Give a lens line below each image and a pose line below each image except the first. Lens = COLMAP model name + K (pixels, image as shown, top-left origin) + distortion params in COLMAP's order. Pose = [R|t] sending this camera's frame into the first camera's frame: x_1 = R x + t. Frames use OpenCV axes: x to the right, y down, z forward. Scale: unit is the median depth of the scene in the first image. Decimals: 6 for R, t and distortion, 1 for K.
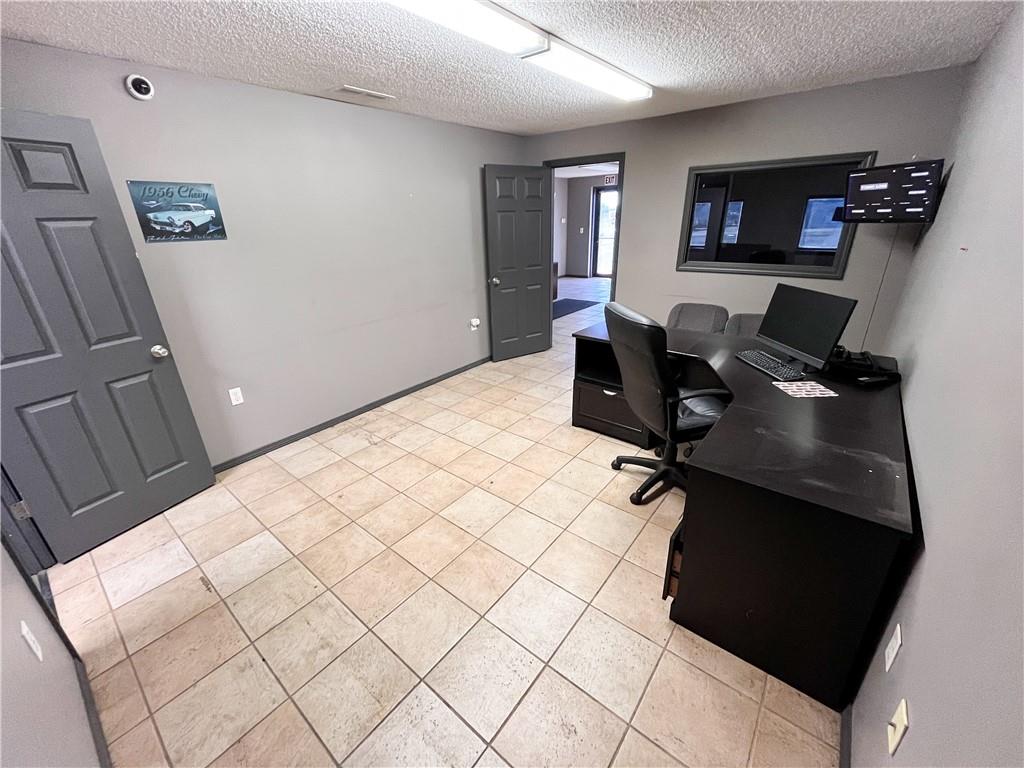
lens RADIAL K [[413.2, 0, 513.6], [0, 413.2, 382.9], [0, 0, 1]] dist [-0.002937, -0.000711]
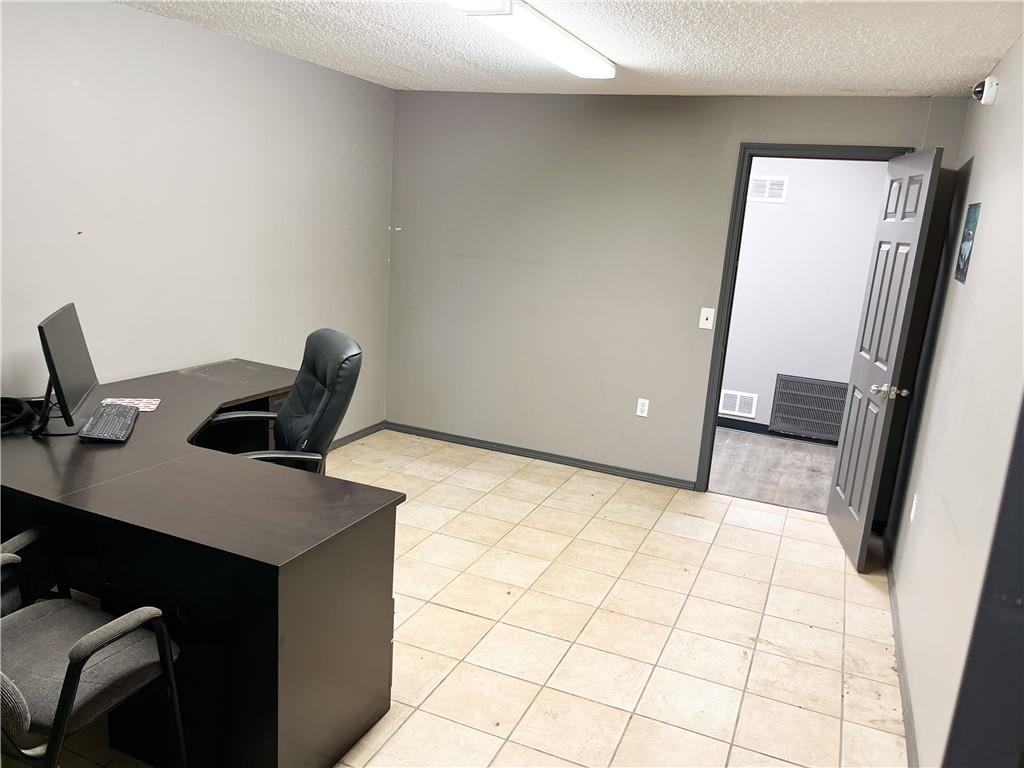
lens RADIAL K [[770.8, 0, 512.7], [0, 770.8, 386.6], [0, 0, 1]] dist [0.035162, -0.011573]
pose [[-0.963242, 0.015212, -0.268205, 0.314155], [-0.143723, 0.814307, 0.562359, -0.854605], [0.226956, 0.580235, -0.782188, 2.007990]]
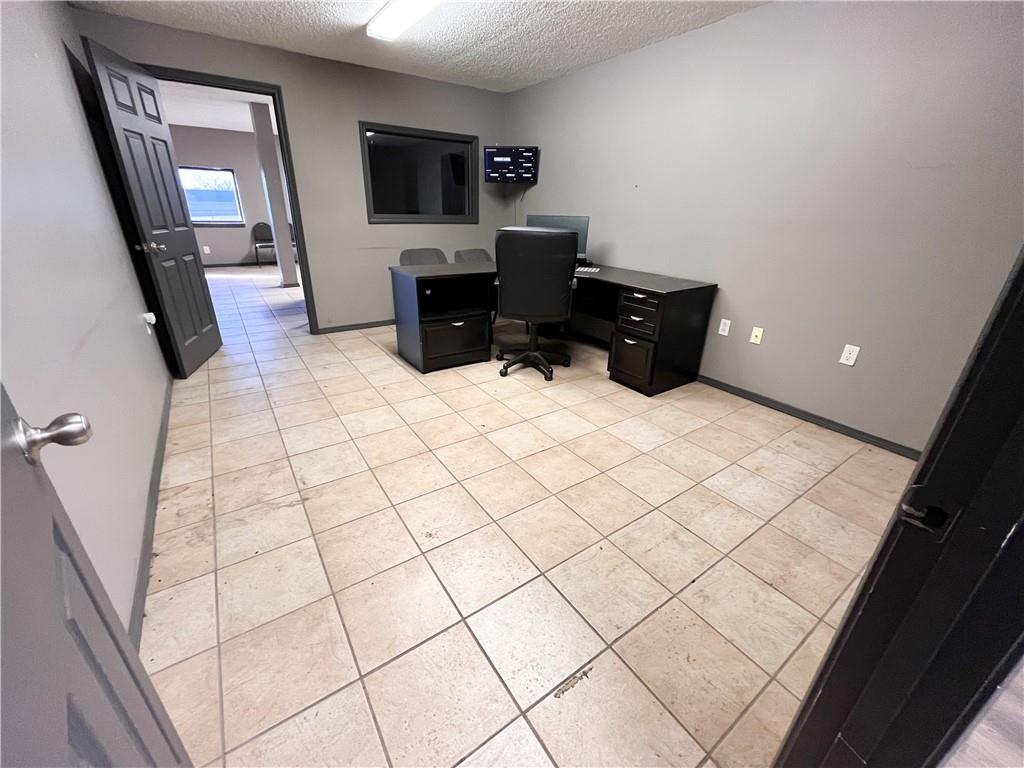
lens RADIAL K [[413.2, 0, 512.2], [0, 413.2, 380.1], [0, 0, 1]] dist [-0.002937, -0.000711]
pose [[0.285463, -0.339946, 0.896073, -0.947083], [0.327895, 0.913197, 0.241985, -0.072261], [-0.900553, 0.224740, 0.372151, 0.617662]]
